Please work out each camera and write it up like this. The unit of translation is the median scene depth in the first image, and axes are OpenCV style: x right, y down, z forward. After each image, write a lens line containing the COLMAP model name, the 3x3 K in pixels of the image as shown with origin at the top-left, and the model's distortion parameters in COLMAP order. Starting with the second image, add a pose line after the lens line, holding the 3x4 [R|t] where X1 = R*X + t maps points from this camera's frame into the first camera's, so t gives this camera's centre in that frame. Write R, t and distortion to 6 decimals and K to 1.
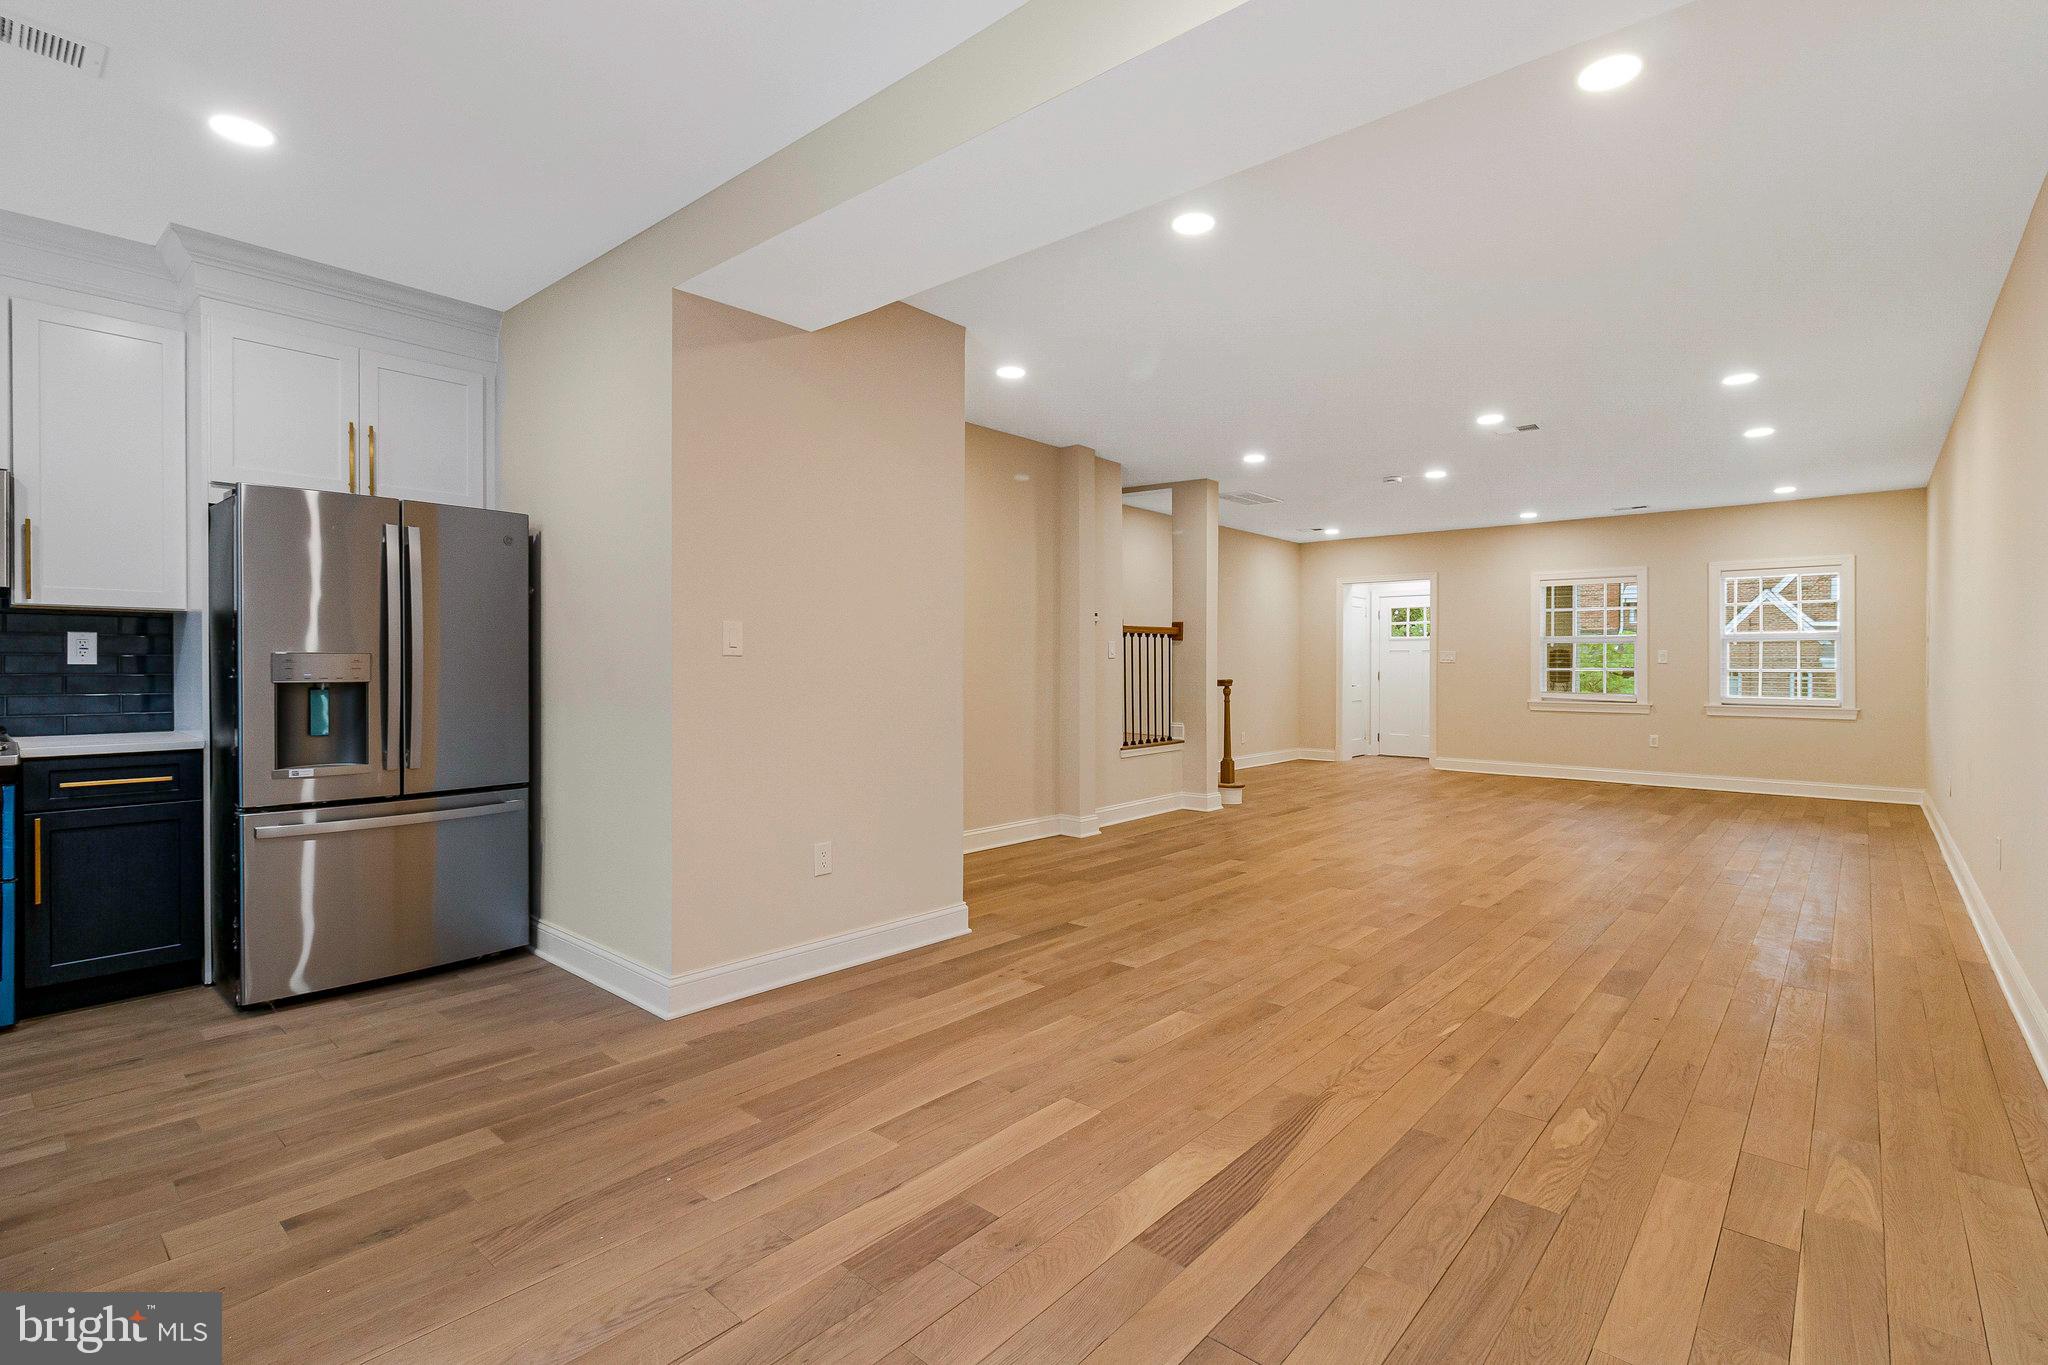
lens RADIAL K [[941.7, 0, 1027.9], [0, 941.7, 677.5], [0, 0, 1]] dist [-0.000099, -0.000178]
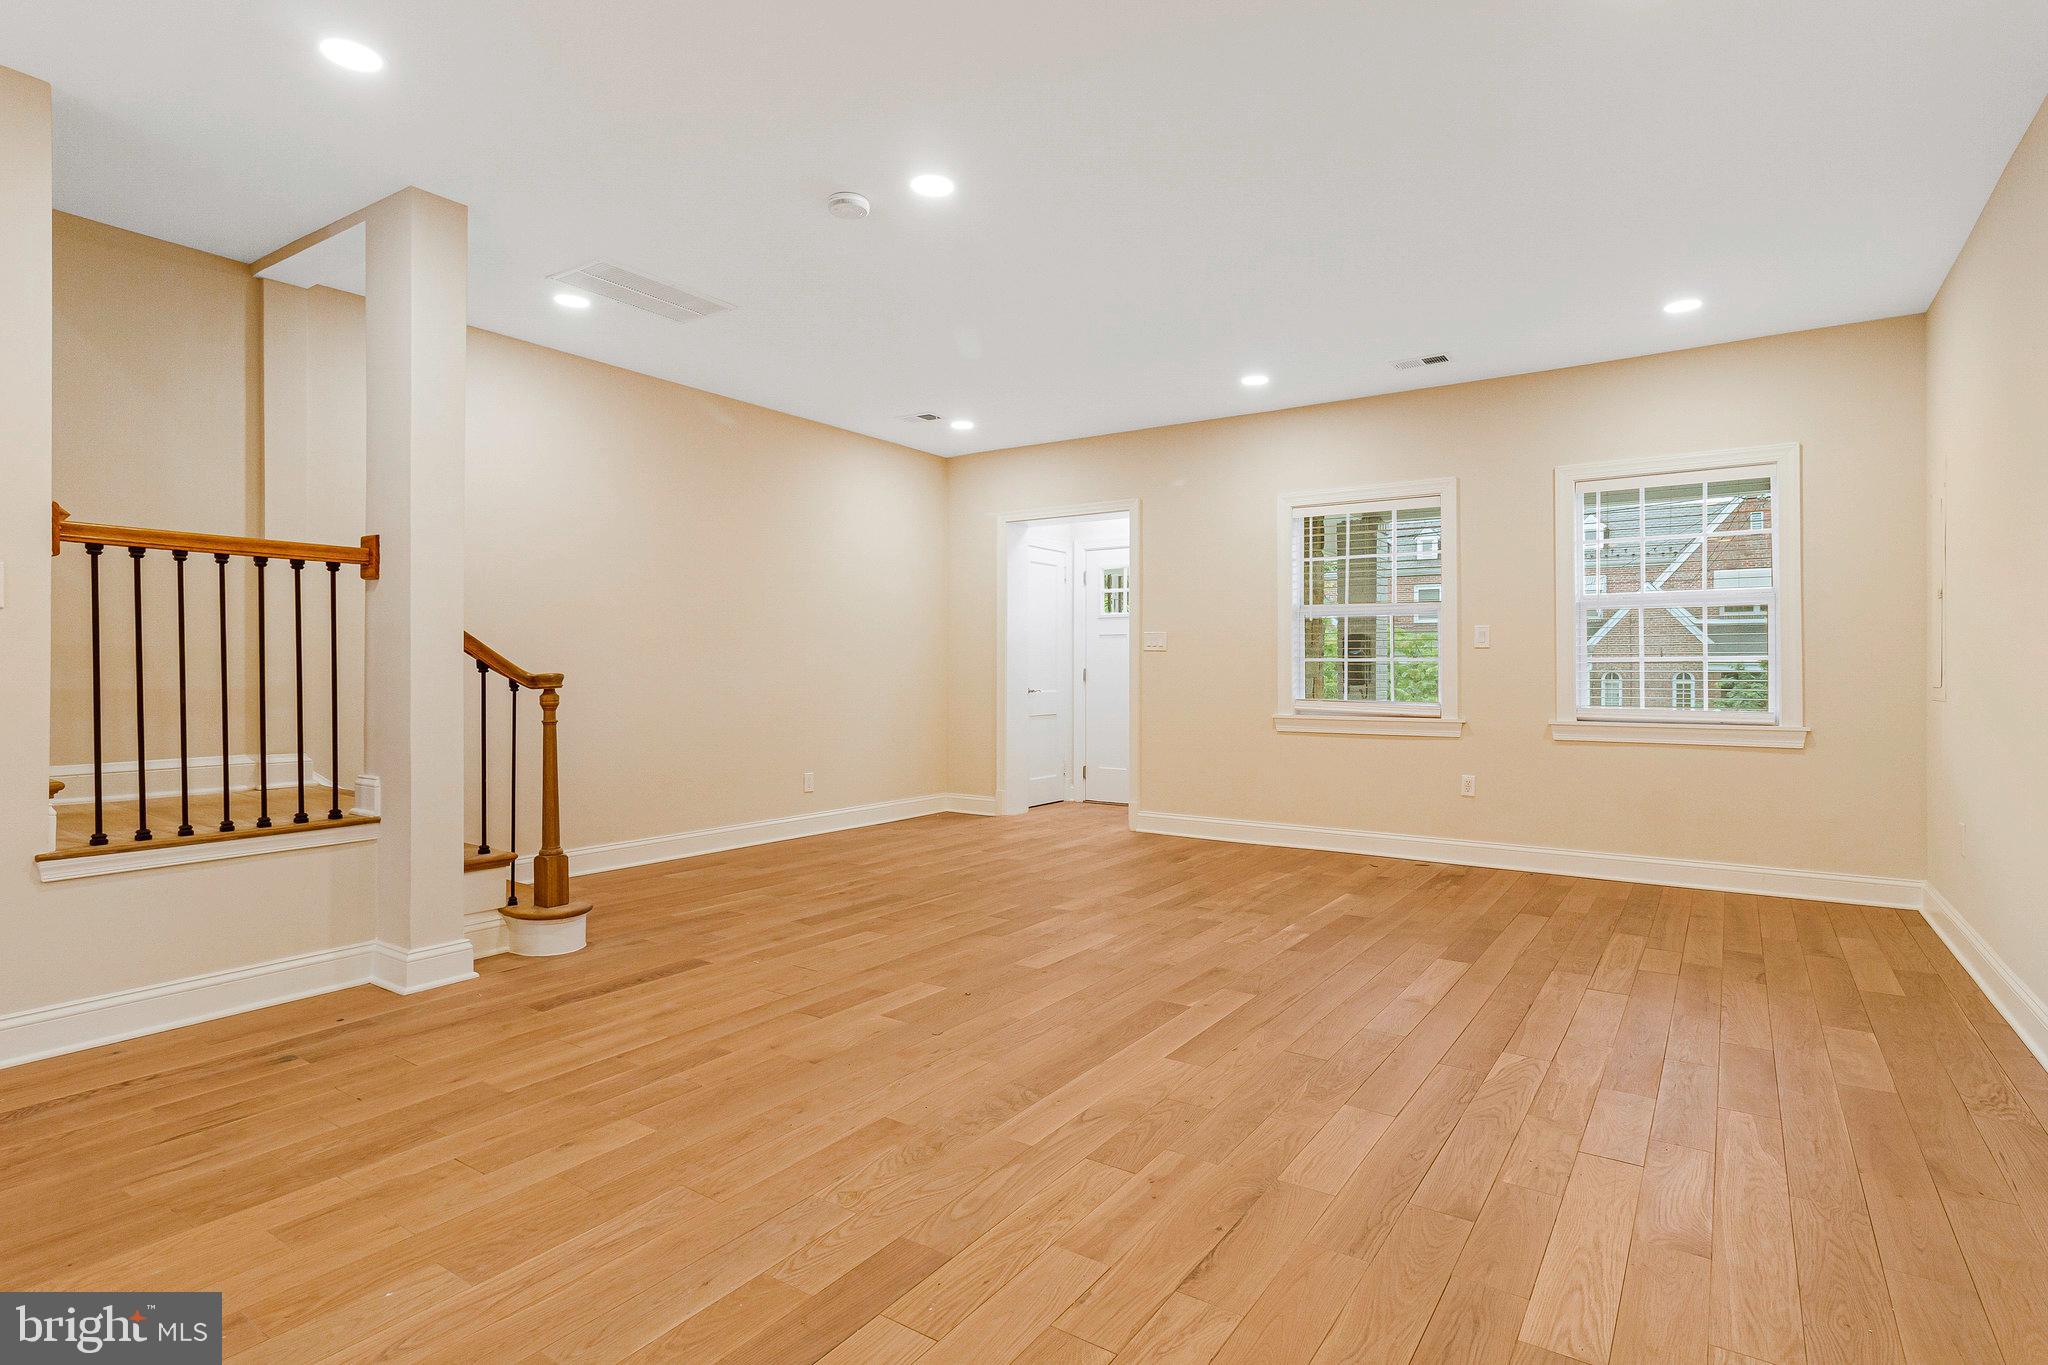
lens RADIAL K [[1047.3, 0, 1020.4], [0, 1047.3, 681.1], [0, 0, 1]] dist [0.002070, -0.000077]
pose [[0.992038, -0.000678, 0.125941, 0.322109], [0.001016, 0.999996, -0.002621, 0.006110], [-0.125939, 0.002728, 0.992034, 0.413874]]
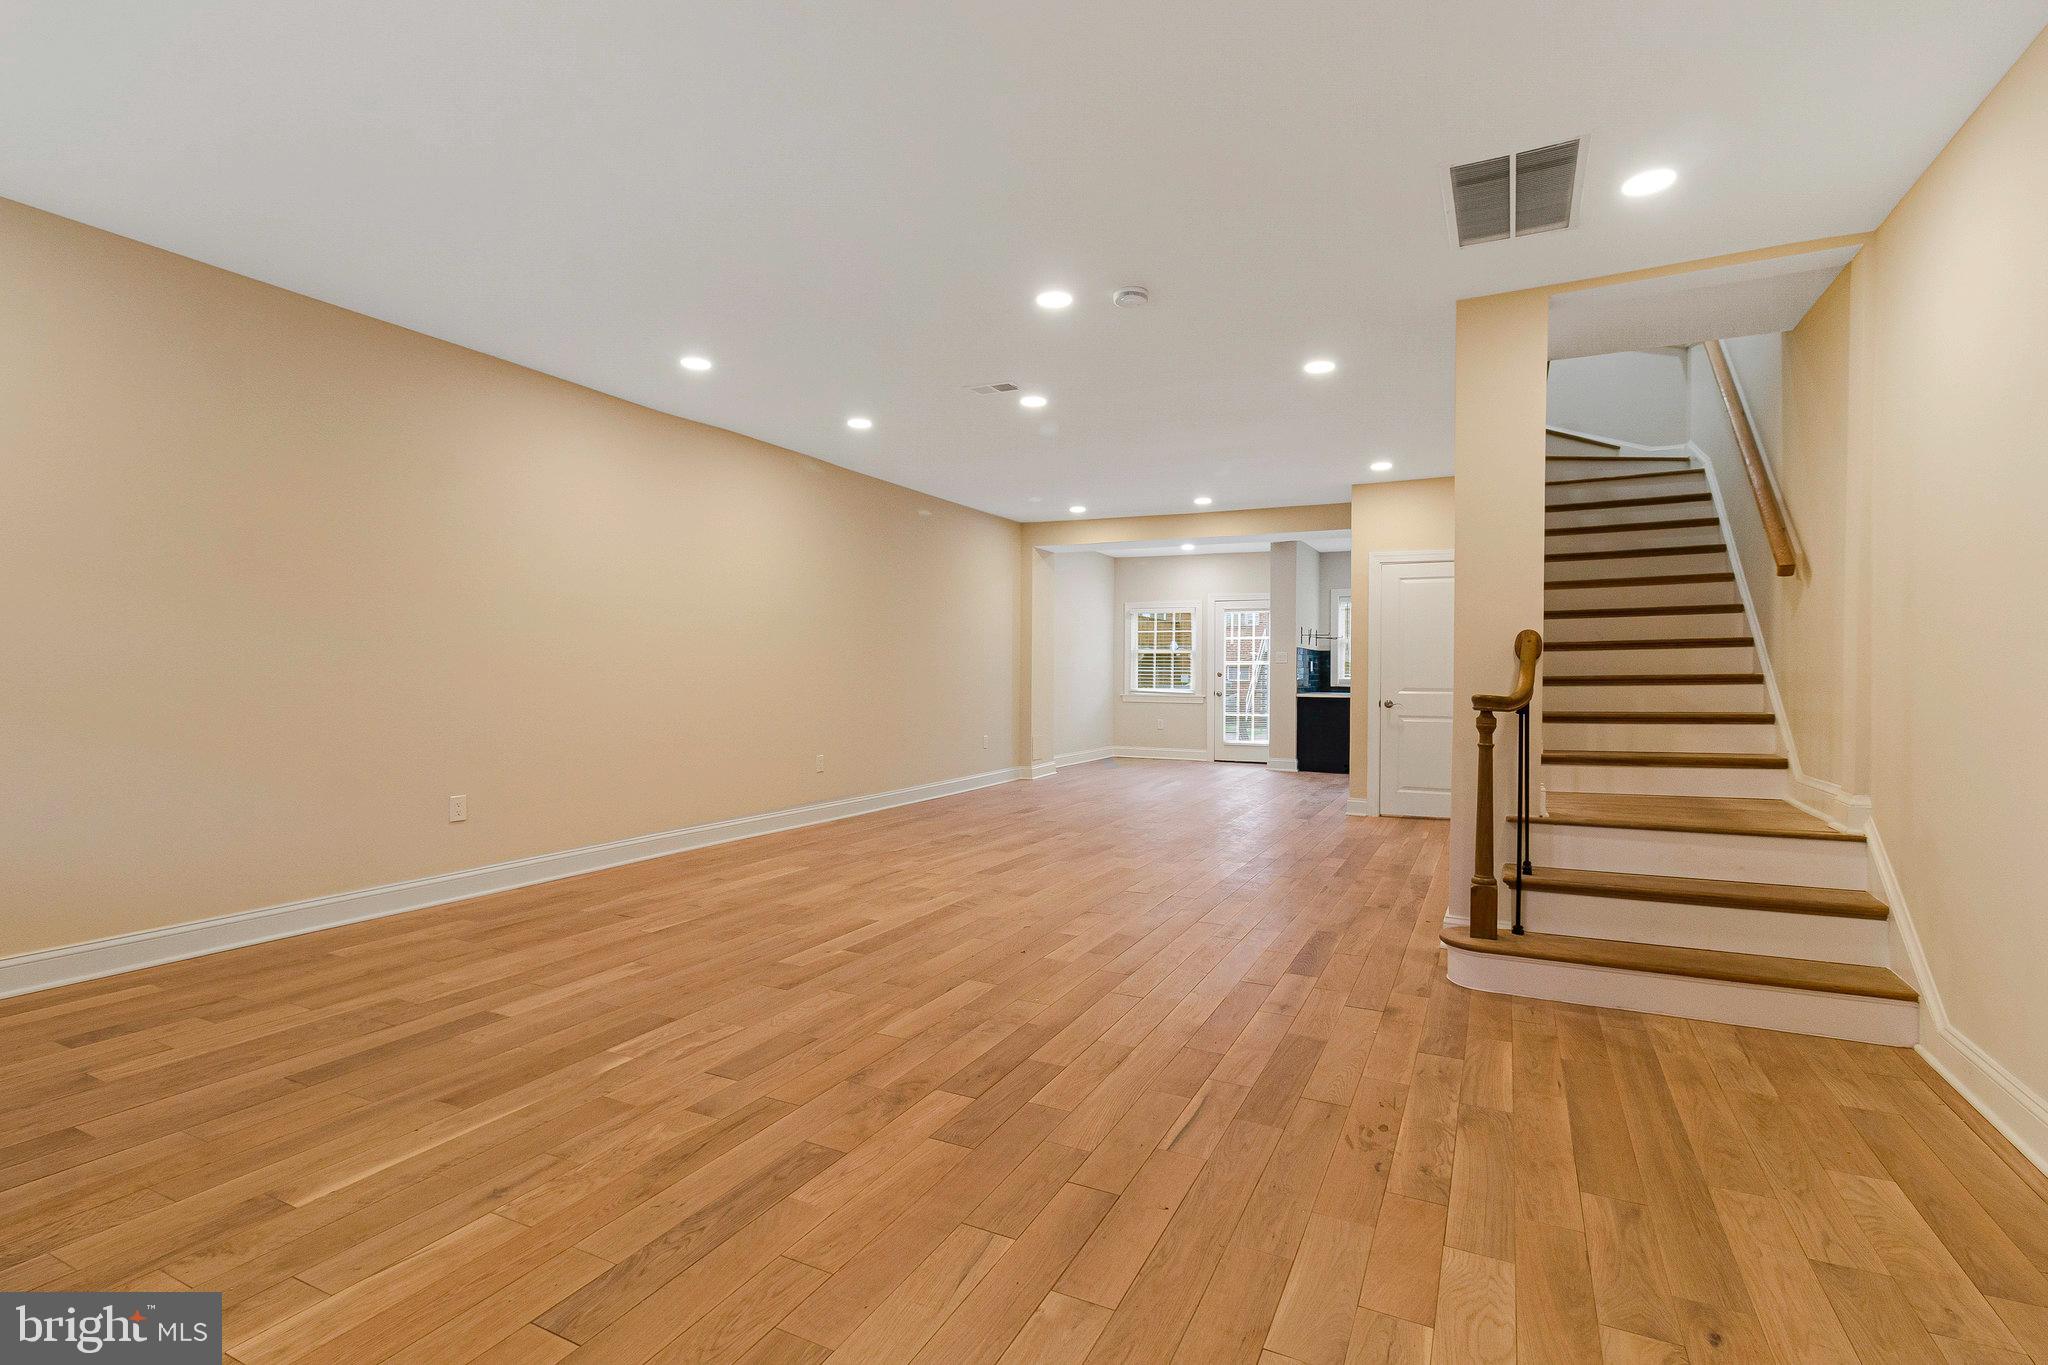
lens RADIAL K [[987.3, 0, 1026.0], [0, 987.3, 674.1], [0, 0, 1]] dist [0.007984, 0.001241]
pose [[-0.965222, -0.008680, -0.261289, 0.459059], [-0.013586, 0.999764, 0.016976, -0.010279], [0.261080, 0.019936, -0.965111, 1.182784]]
